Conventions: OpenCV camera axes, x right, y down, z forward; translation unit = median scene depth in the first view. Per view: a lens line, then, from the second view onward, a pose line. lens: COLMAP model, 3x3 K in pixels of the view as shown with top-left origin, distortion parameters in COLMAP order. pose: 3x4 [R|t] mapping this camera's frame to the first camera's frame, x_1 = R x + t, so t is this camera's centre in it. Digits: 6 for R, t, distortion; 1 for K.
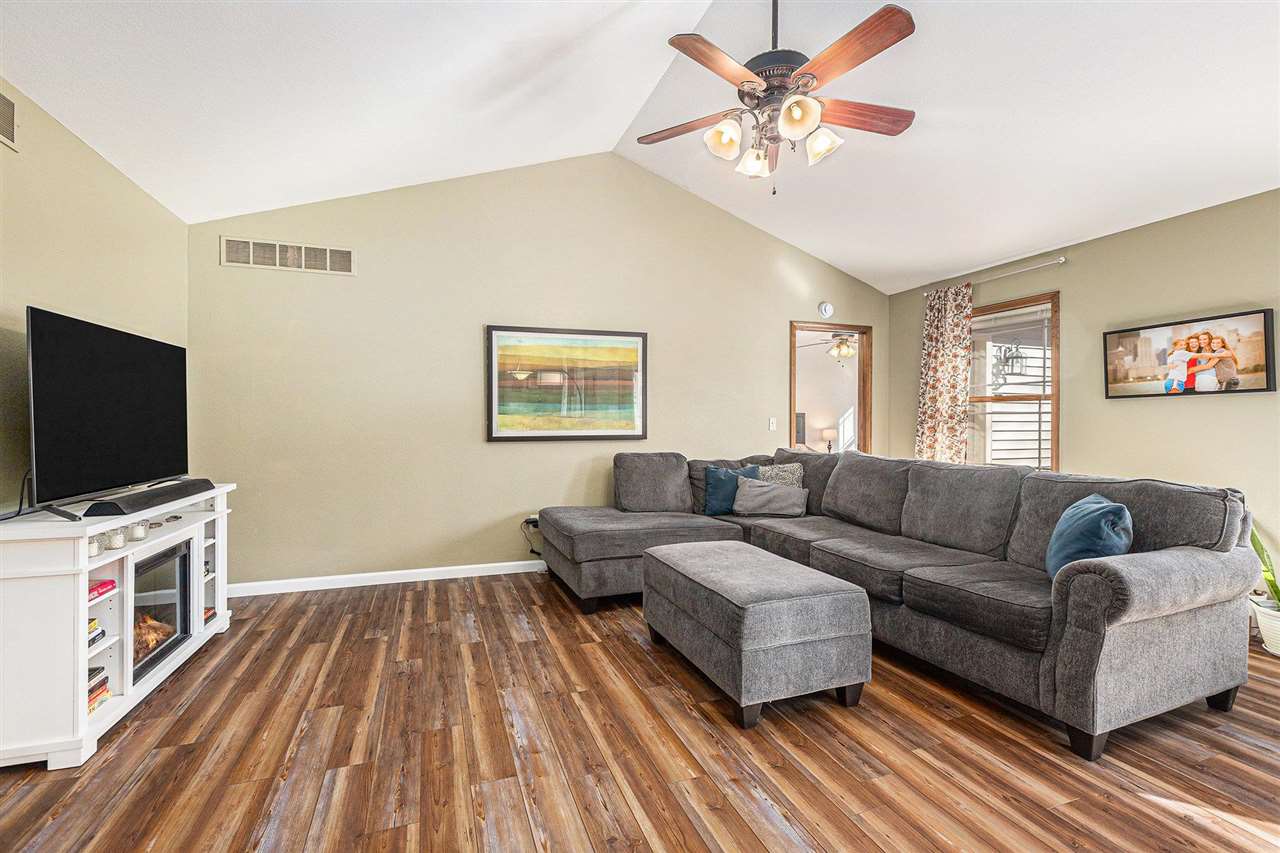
lens RADIAL K [[573.5, 0, 638.7], [0, 573.5, 423.3], [0, 0, 1]] dist [0.001294, 0.000101]
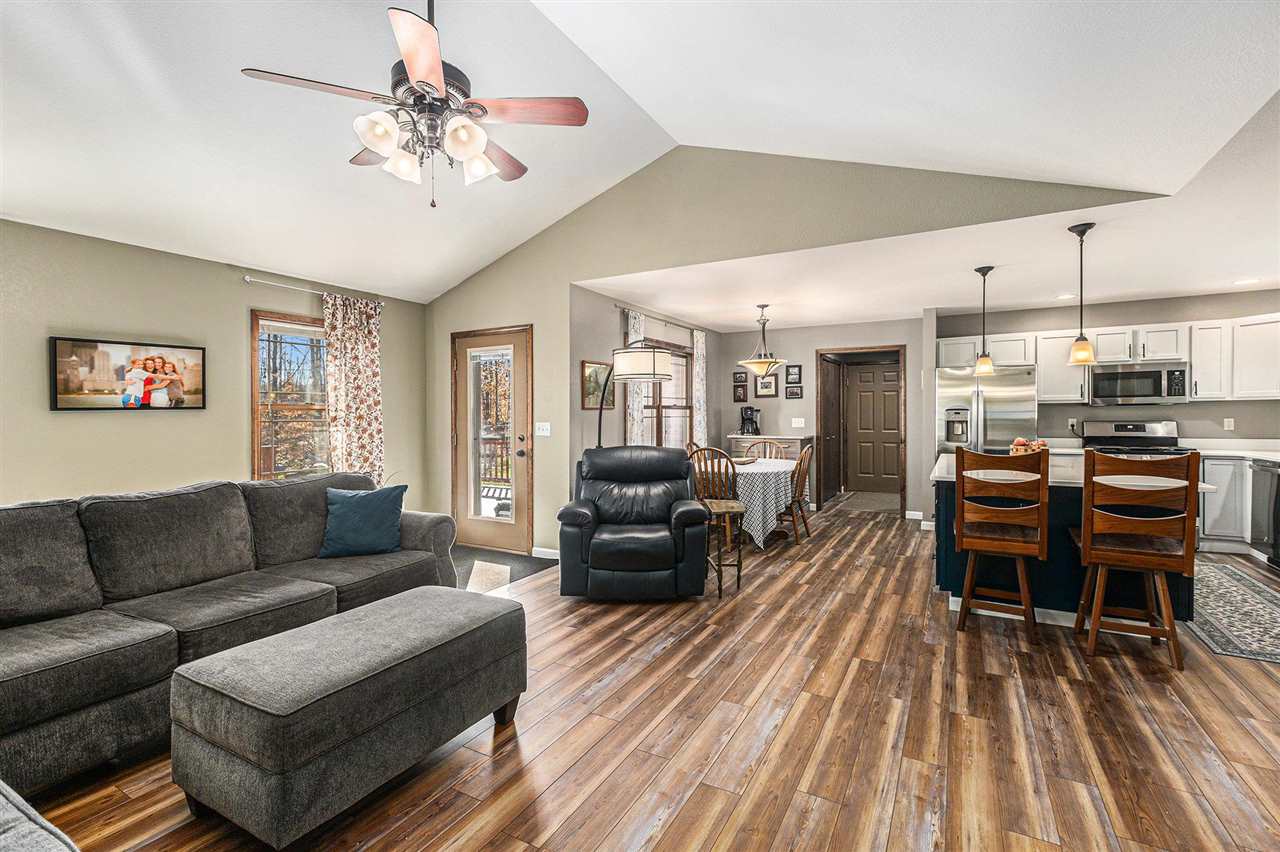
lens RADIAL K [[573.5, 0, 641.8], [0, 573.5, 421.1], [0, 0, 1]] dist [0.001294, 0.000101]
pose [[-0.655829, -0.006012, 0.754886, -0.526297], [0.009086, 0.999833, 0.015857, -0.035712], [-0.754855, 0.017259, -0.655665, 0.995963]]
